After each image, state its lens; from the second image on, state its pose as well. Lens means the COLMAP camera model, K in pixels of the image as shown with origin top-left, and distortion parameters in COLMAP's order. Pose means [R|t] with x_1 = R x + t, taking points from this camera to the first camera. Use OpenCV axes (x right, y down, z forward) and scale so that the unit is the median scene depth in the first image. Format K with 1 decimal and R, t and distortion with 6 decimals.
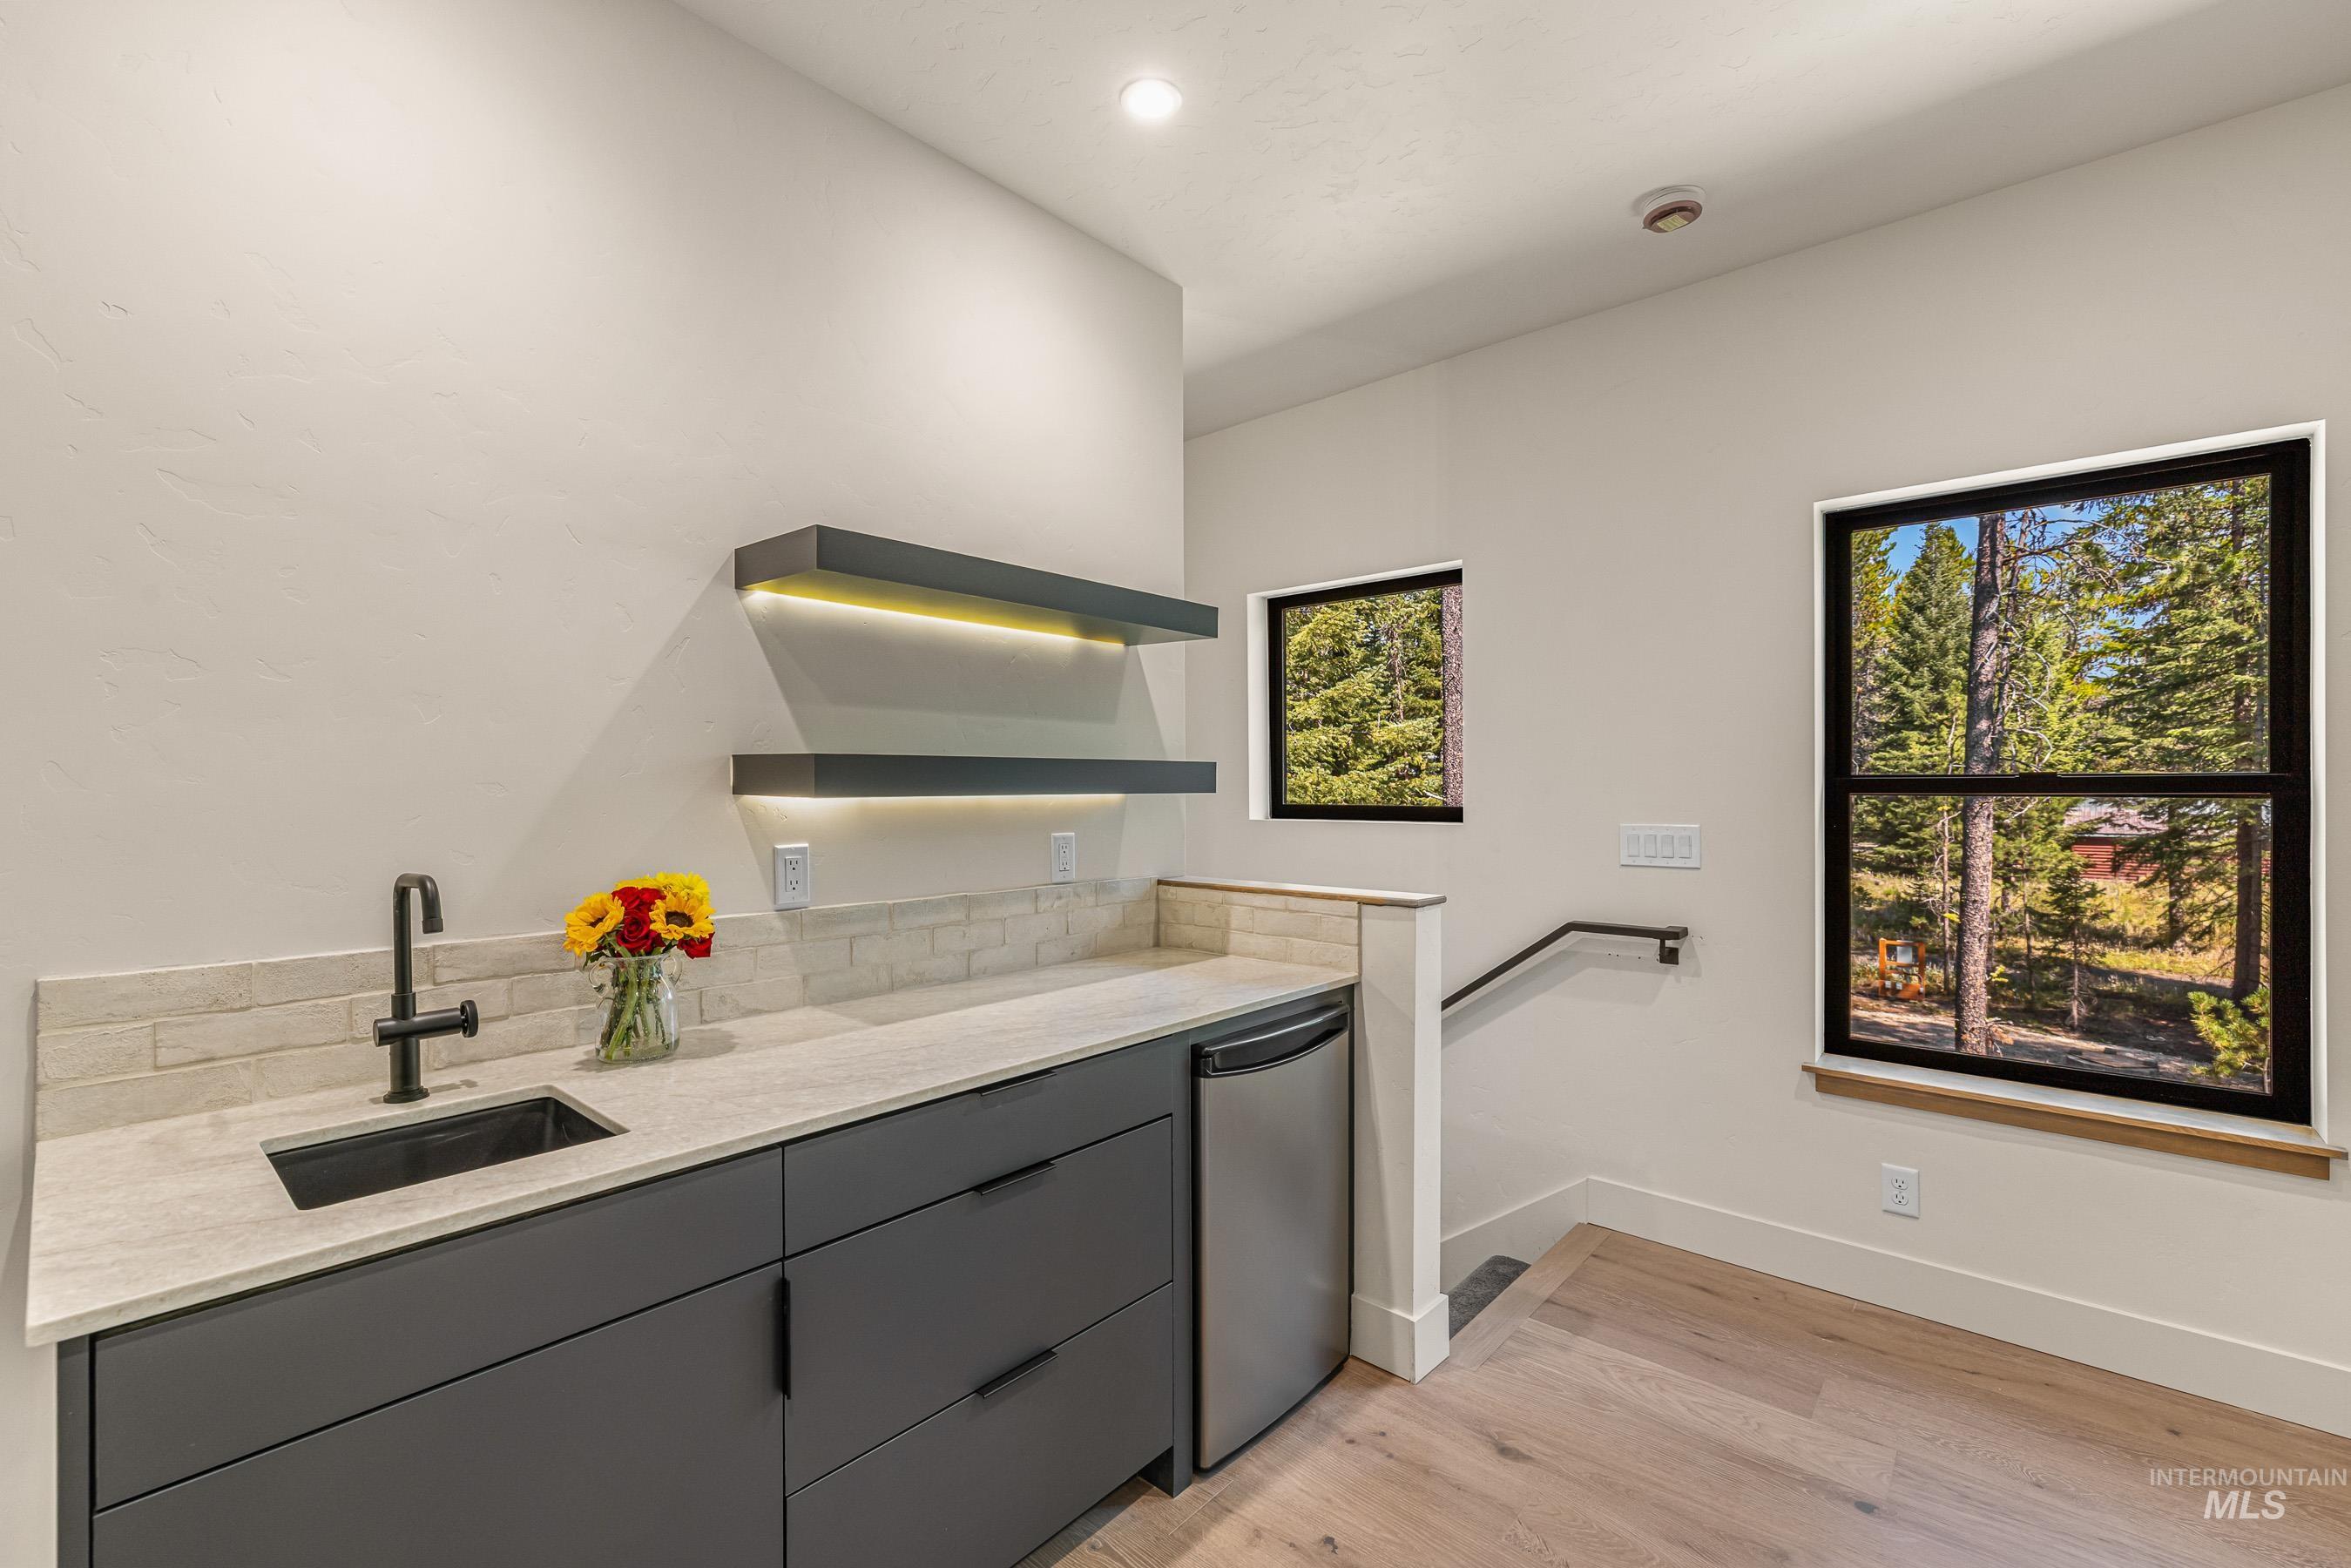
lens RADIAL K [[993.0, 0, 1172.0], [0, 993.0, 788.6], [0, 0, 1]] dist [0.003360, -0.001475]
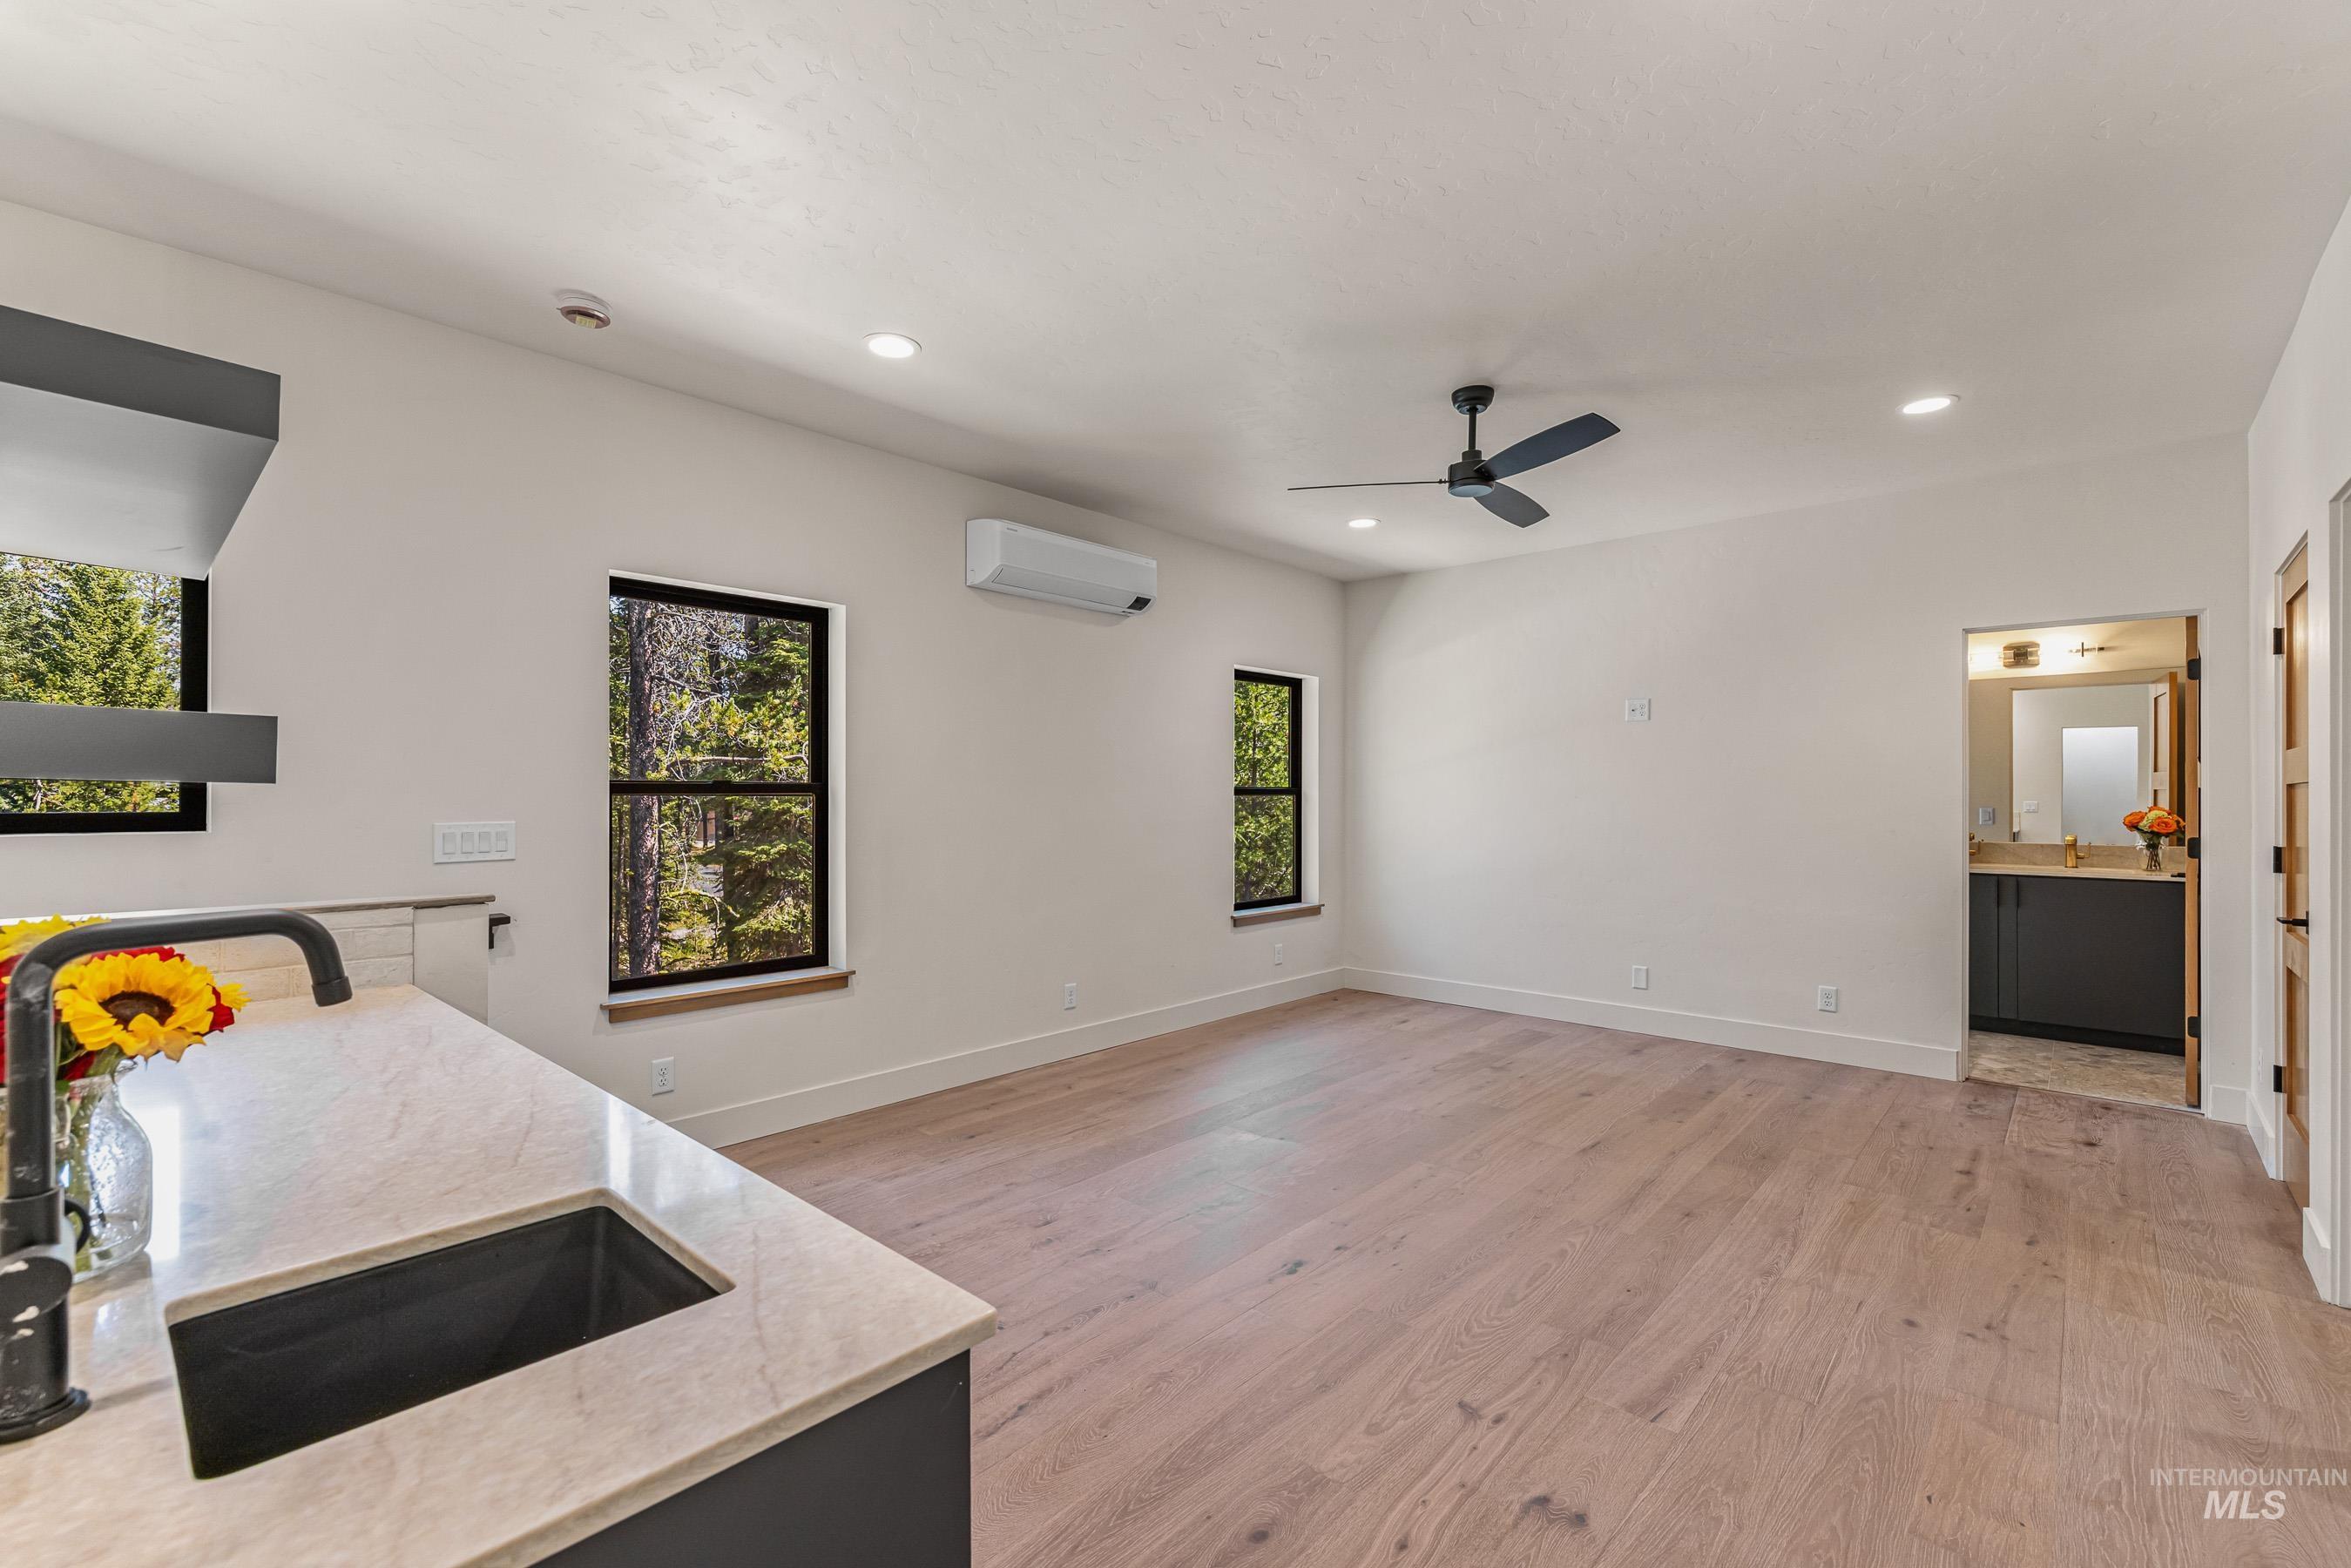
lens RADIAL K [[993.0, 0, 1173.5], [0, 993.0, 795.3], [0, 0, 1]] dist [0.003360, -0.001475]
pose [[0.012455, 0.003817, 0.999915, -0.692607], [0.002552, 0.999989, -0.003850, 0.015204], [-0.999919, 0.002599, 0.012445, 0.267233]]
